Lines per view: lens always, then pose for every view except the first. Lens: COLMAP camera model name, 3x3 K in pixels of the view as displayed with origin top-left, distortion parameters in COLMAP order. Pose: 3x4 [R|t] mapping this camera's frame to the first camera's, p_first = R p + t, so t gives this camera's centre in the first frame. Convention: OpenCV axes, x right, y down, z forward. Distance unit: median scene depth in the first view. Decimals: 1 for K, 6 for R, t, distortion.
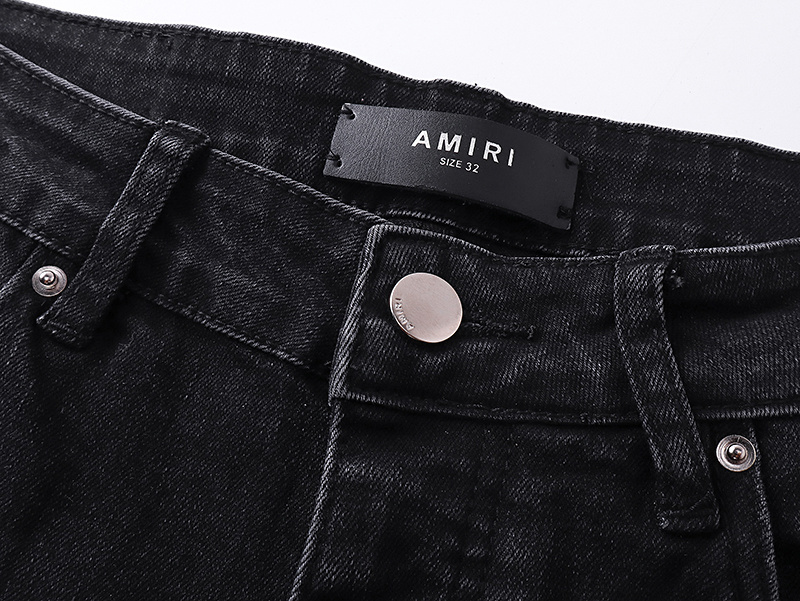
lens RADIAL K [[772.6, 0, 400.0], [0, 772.6, 300.5], [0, 0, 1]] dist [0.008259, 0.003316]
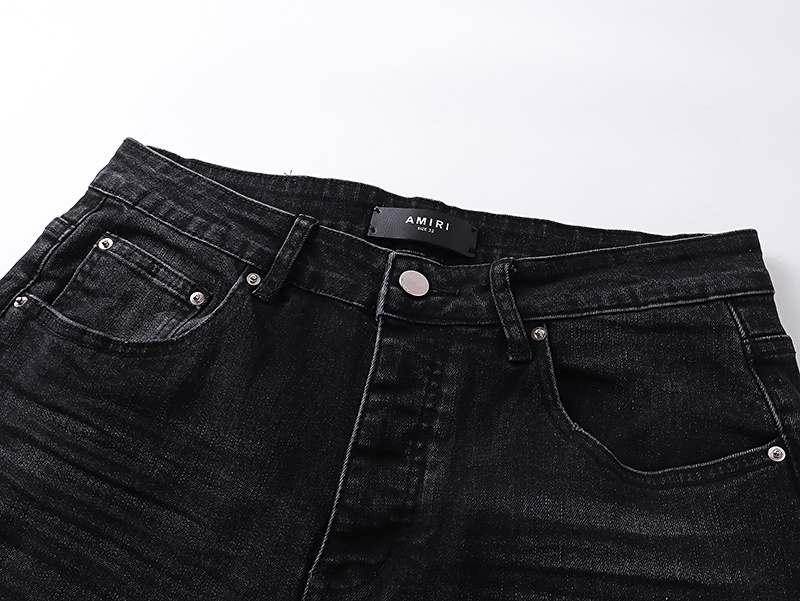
lens RADIAL K [[772.6, 0, 400.0], [0, 772.6, 300.5], [0, 0, 1]] dist [0.008259, 0.003316]
pose [[0.998986, -0.018911, 0.040846, -0.106332], [0.026241, 0.981981, -0.187150, 0.493455], [-0.036571, 0.188032, 0.981482, -1.321321]]
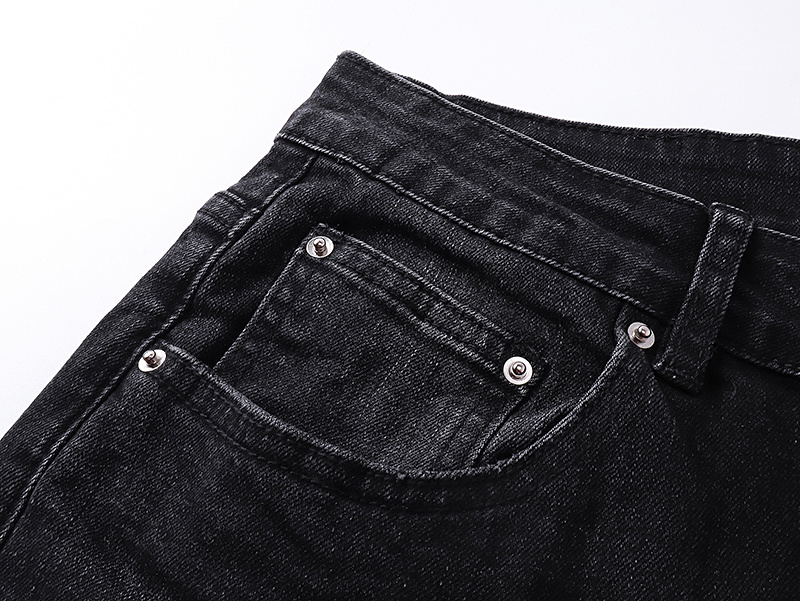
lens RADIAL K [[772.6, 0, 400.0], [0, 772.6, 300.5], [0, 0, 1]] dist [0.008259, 0.003316]
pose [[0.999614, 0.025244, -0.011611, -0.790041], [-0.027090, 0.978377, -0.205046, 0.162228], [0.006183, 0.205282, 0.978683, -0.089193]]
